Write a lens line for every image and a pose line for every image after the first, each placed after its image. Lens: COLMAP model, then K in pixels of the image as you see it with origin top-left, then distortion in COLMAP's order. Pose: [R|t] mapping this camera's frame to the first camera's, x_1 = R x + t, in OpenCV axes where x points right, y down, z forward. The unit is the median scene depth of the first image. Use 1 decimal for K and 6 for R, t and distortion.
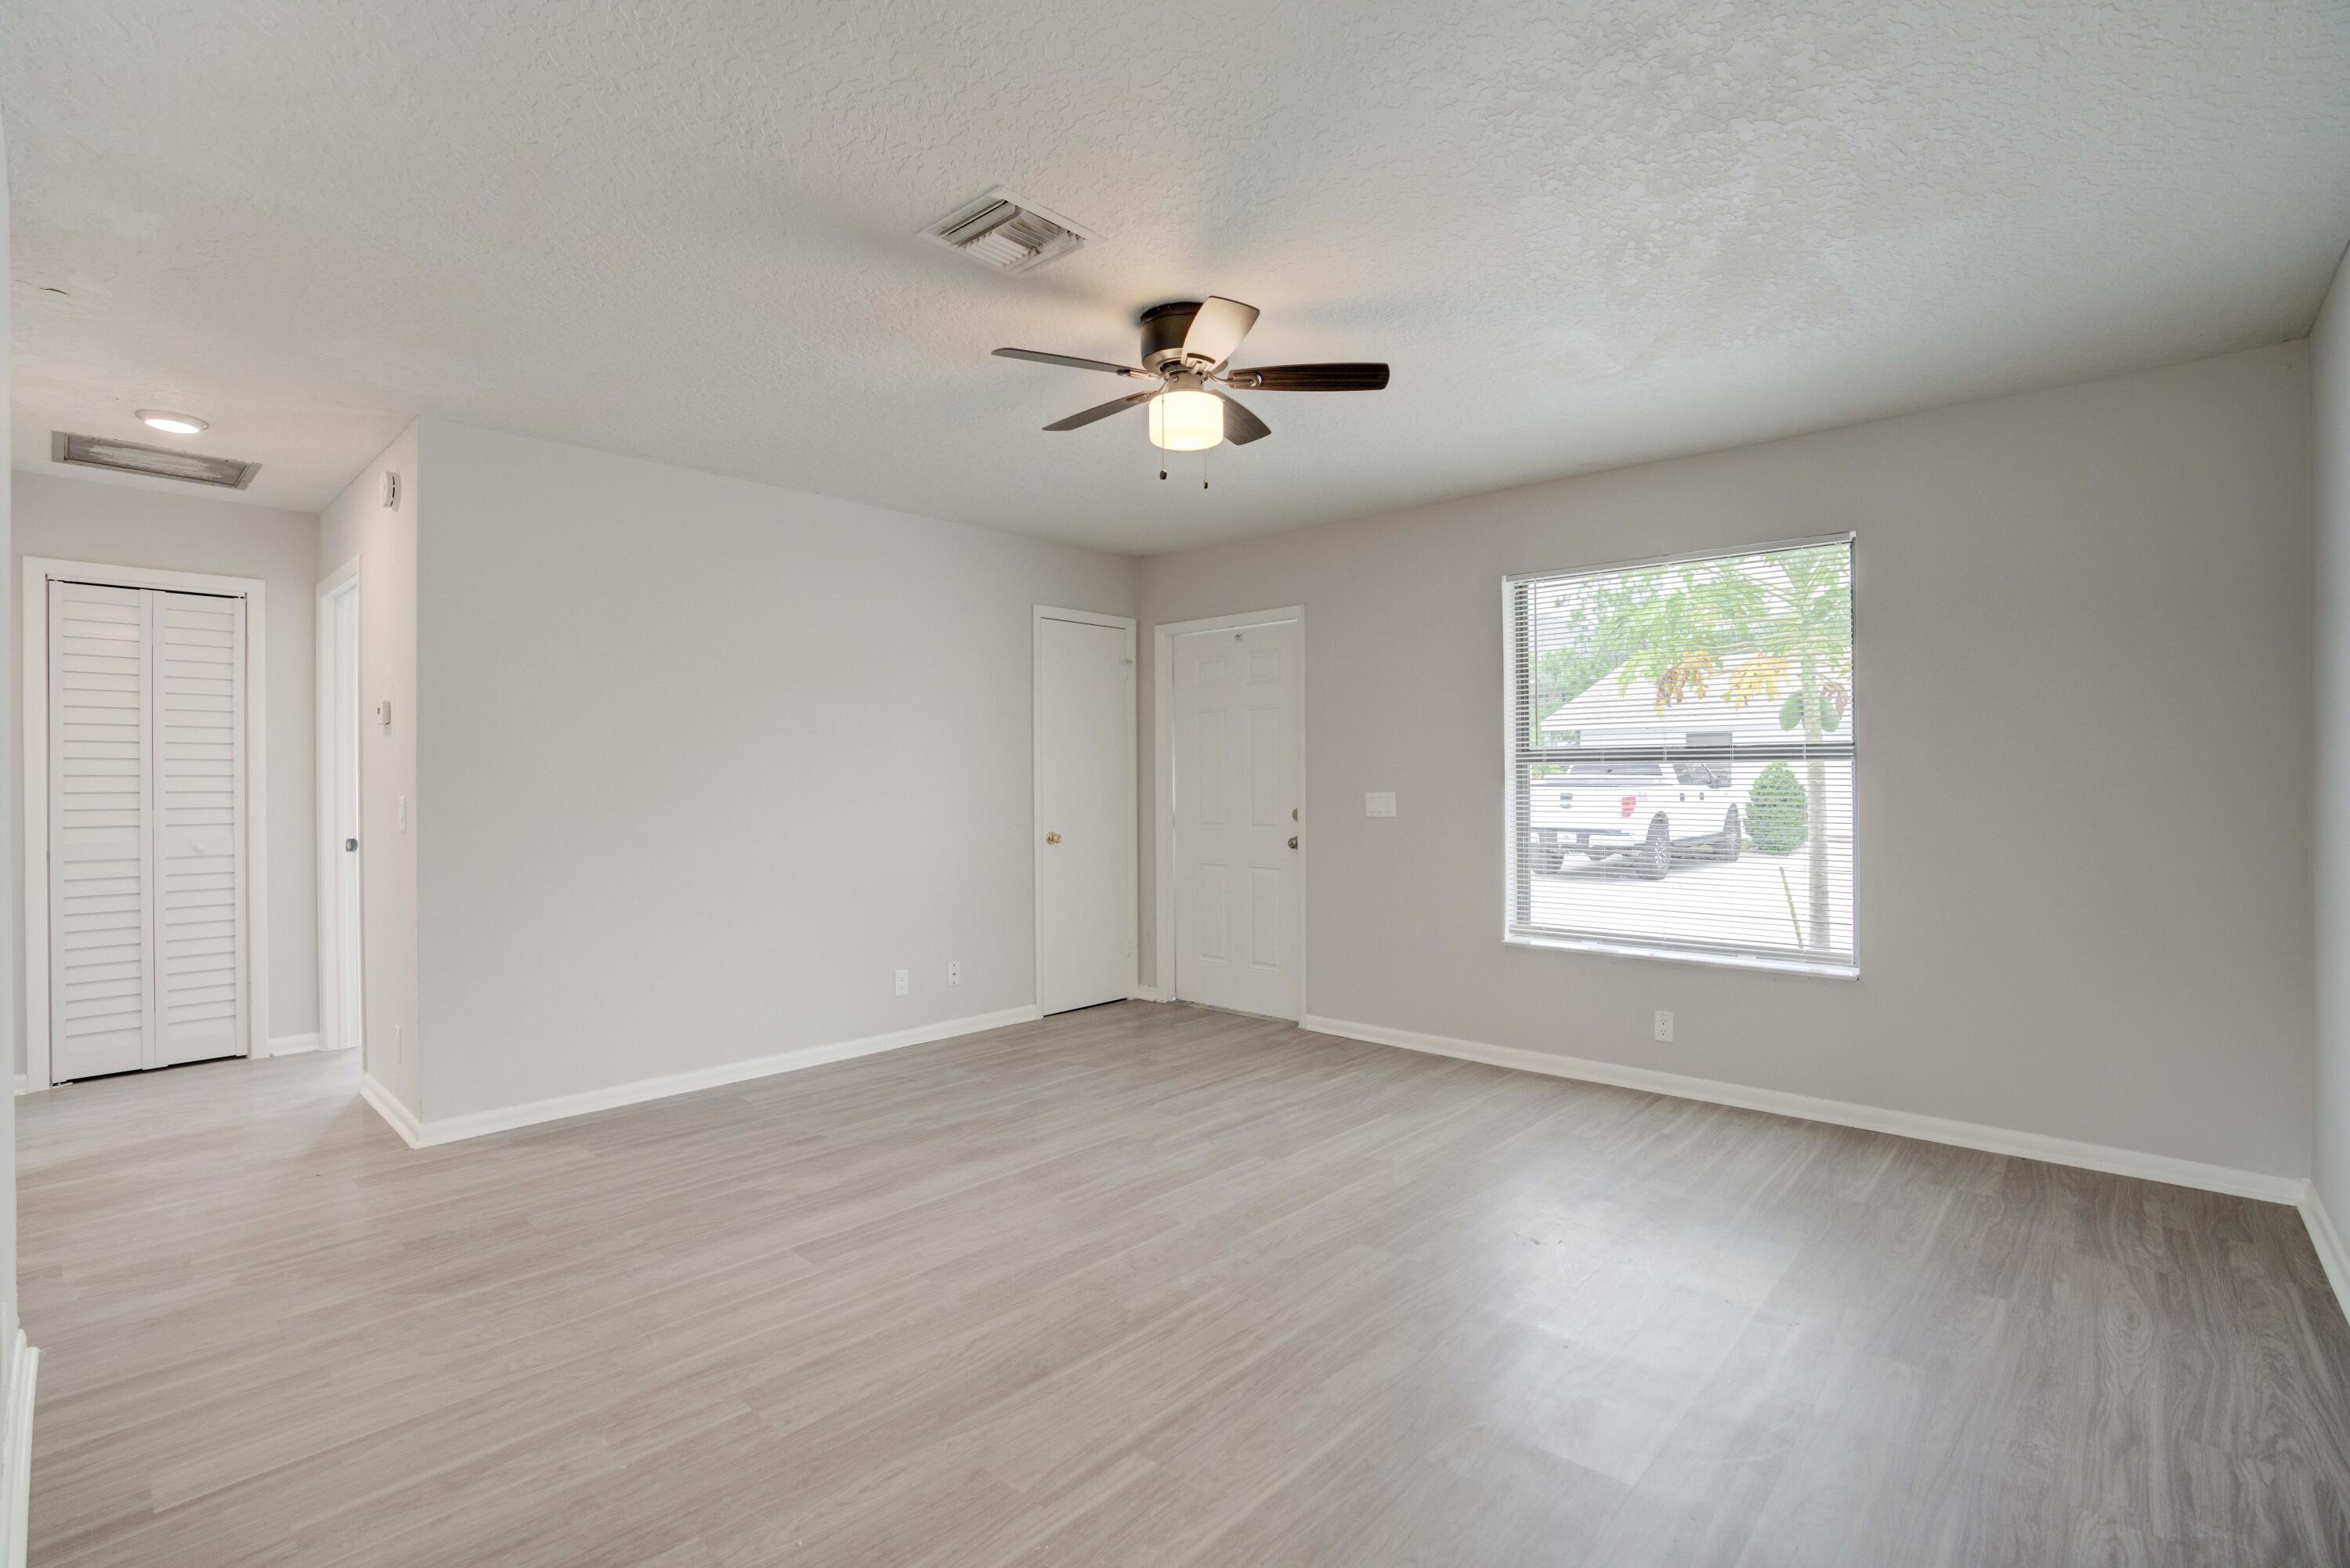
lens RADIAL K [[1104.1, 0, 1205.5], [0, 1104.1, 777.7], [0, 0, 1]] dist [-0.064051, 0.021759]
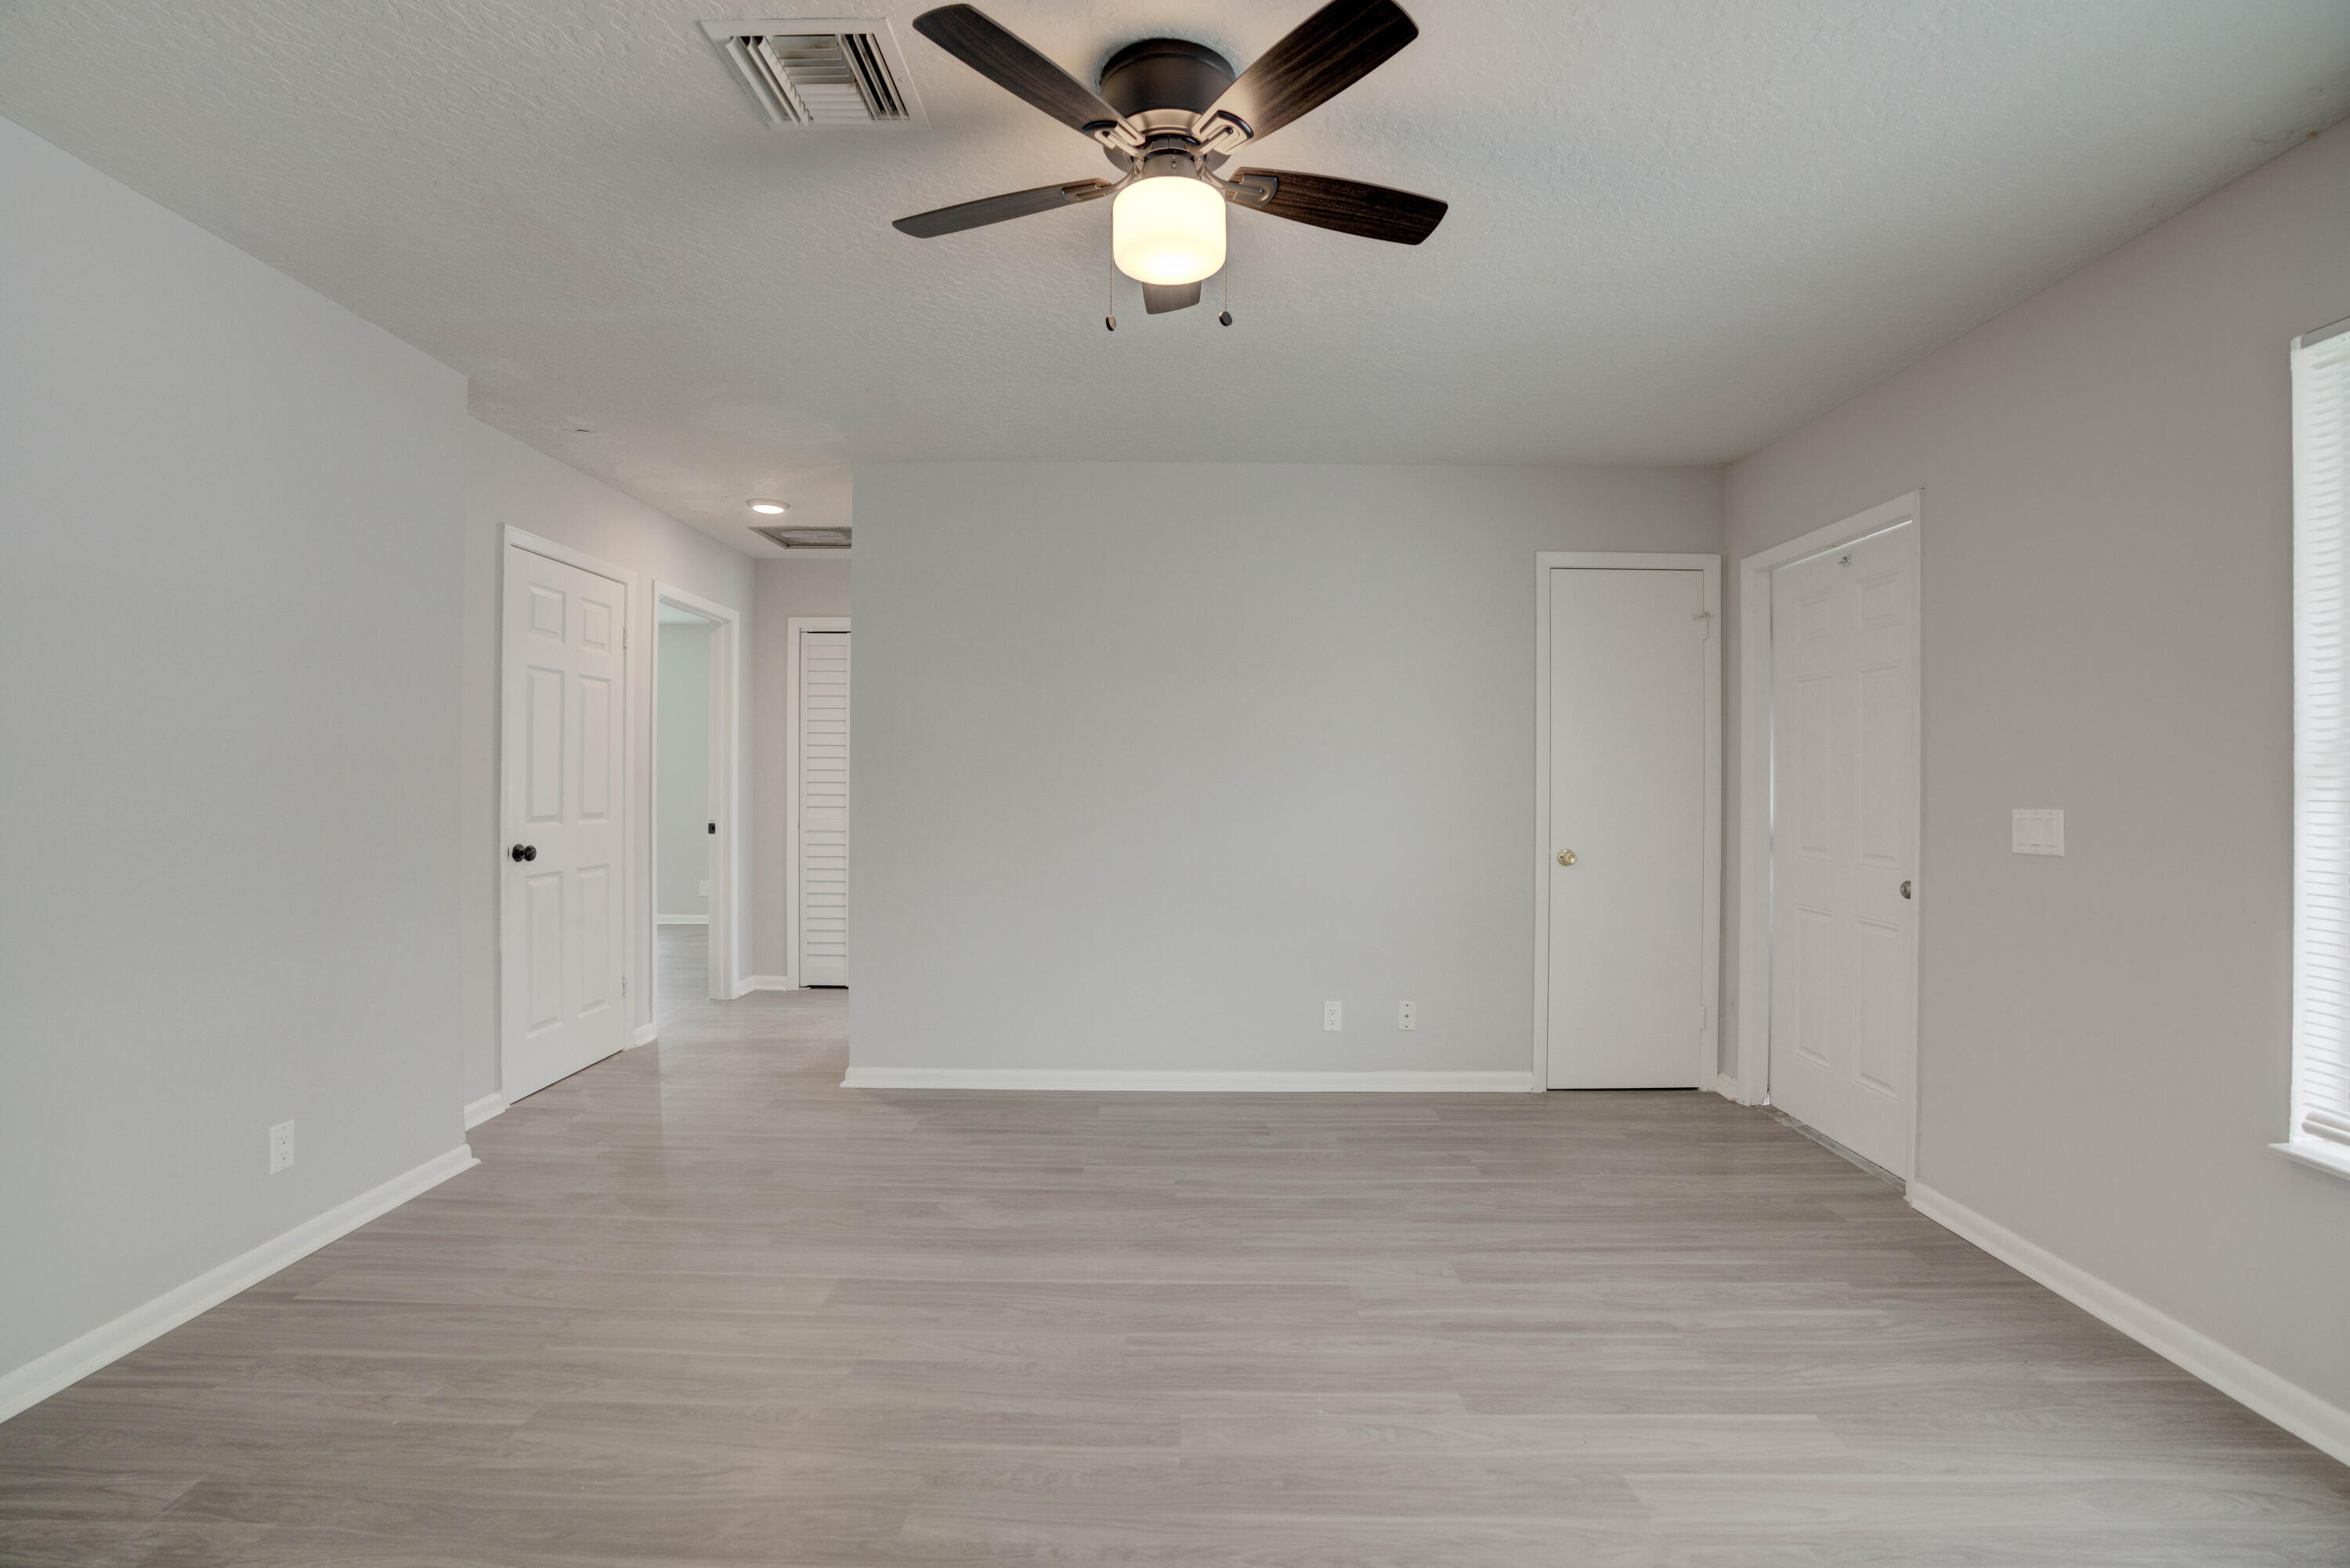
lens RADIAL K [[1104.1, 0, 1168.8], [0, 1104.1, 766.6], [0, 0, 1]] dist [-0.064051, 0.021759]
pose [[0.646943, 0.001150, -0.762538, 0.362879], [-0.006565, 0.999970, -0.004062, -0.003694], [0.762510, 0.007634, 0.646931, 0.429612]]
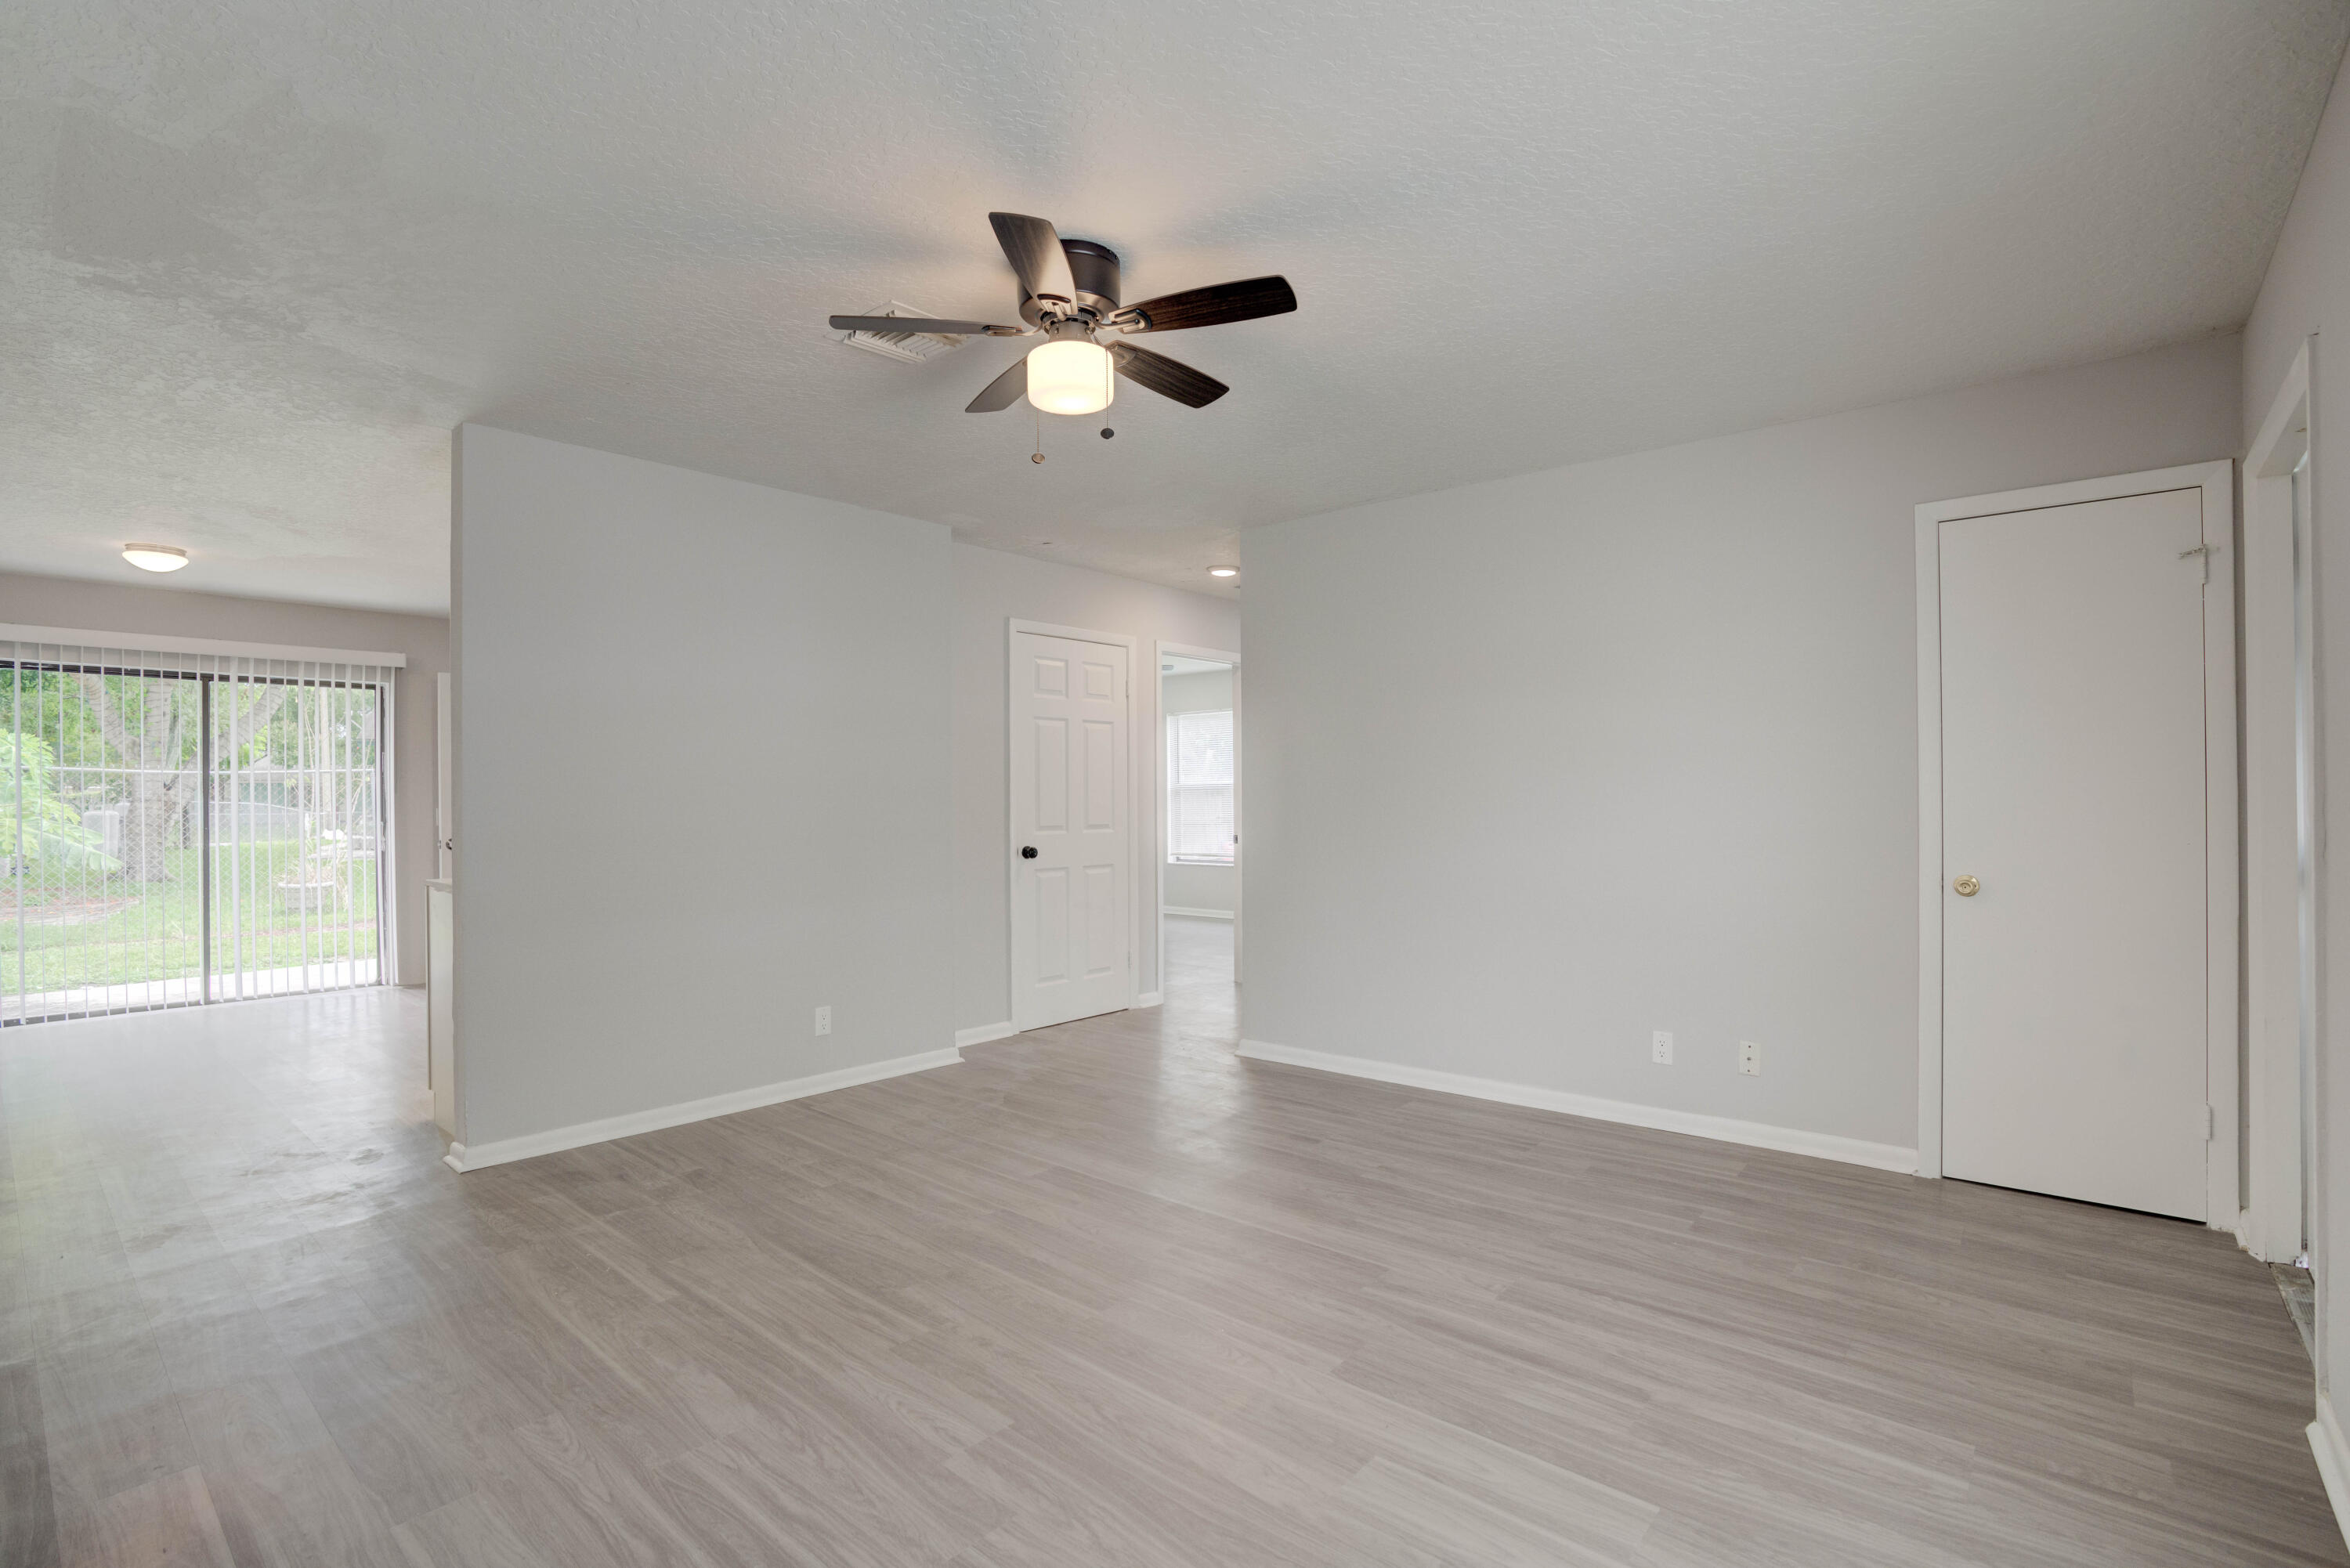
lens RADIAL K [[1104.1, 0, 1149.8], [0, 1104.1, 780.8], [0, 0, 1]] dist [-0.064051, 0.021759]
pose [[-0.023687, -0.012100, -0.999646, 0.636134], [0.009546, 0.999878, -0.012329, 0.001335], [0.999674, -0.009835, -0.023568, 0.807078]]
